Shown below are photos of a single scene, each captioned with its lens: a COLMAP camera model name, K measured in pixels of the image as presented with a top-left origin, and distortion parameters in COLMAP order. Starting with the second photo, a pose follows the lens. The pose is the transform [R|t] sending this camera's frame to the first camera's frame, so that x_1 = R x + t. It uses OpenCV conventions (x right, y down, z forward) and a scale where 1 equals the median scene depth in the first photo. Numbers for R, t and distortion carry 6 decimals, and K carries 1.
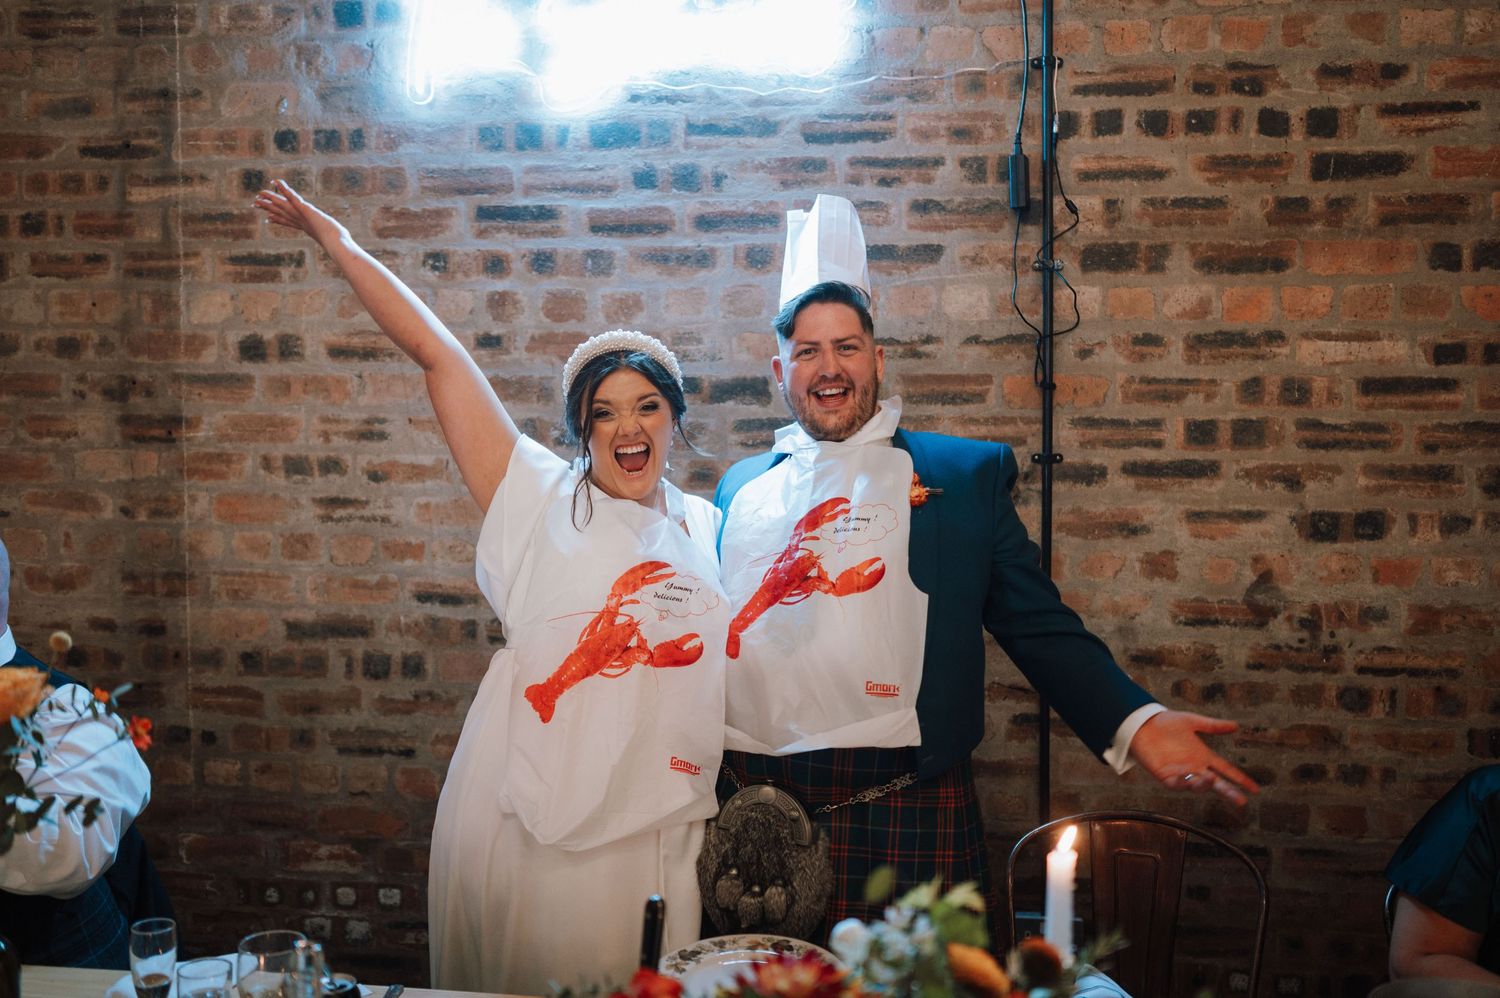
lens RADIAL K [[1410.8, 0, 750.0], [0, 1410.8, 499.0], [0, 0, 1]] dist [-0.004848, 0.011603]
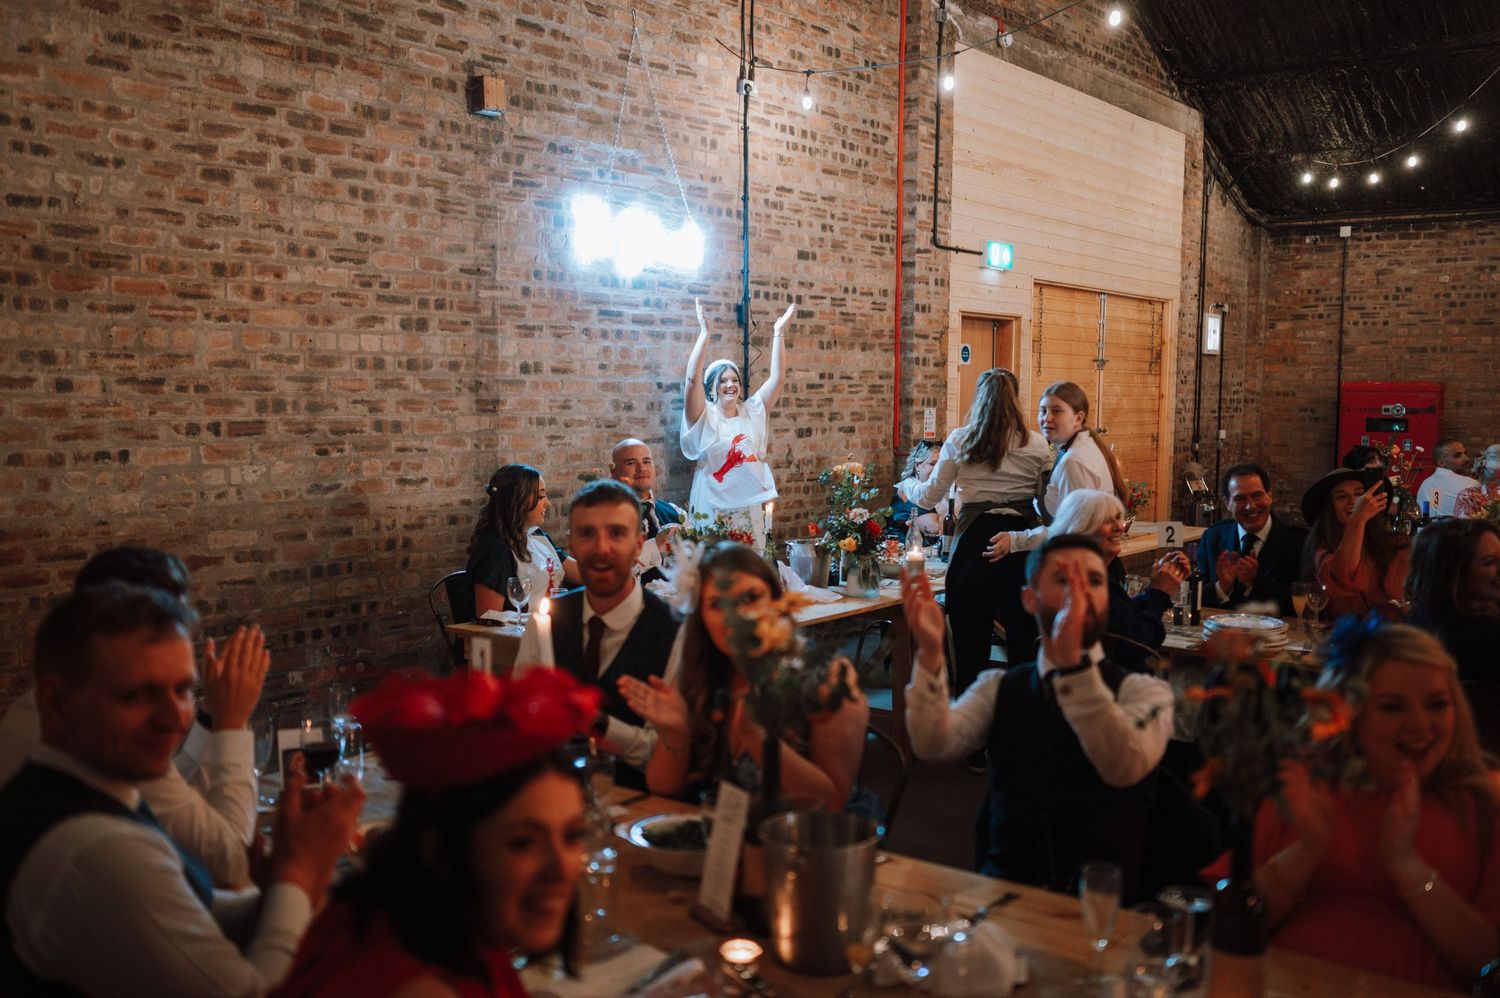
lens RADIAL K [[1410.8, 0, 750.0], [0, 1410.8, 499.0], [0, 0, 1]] dist [-0.004848, 0.011603]
pose [[0.503685, -0.068628, 0.861157, -2.068521], [0.053939, 0.997393, 0.047936, 0.009049], [-0.862202, 0.022306, 0.506074, -0.394940]]
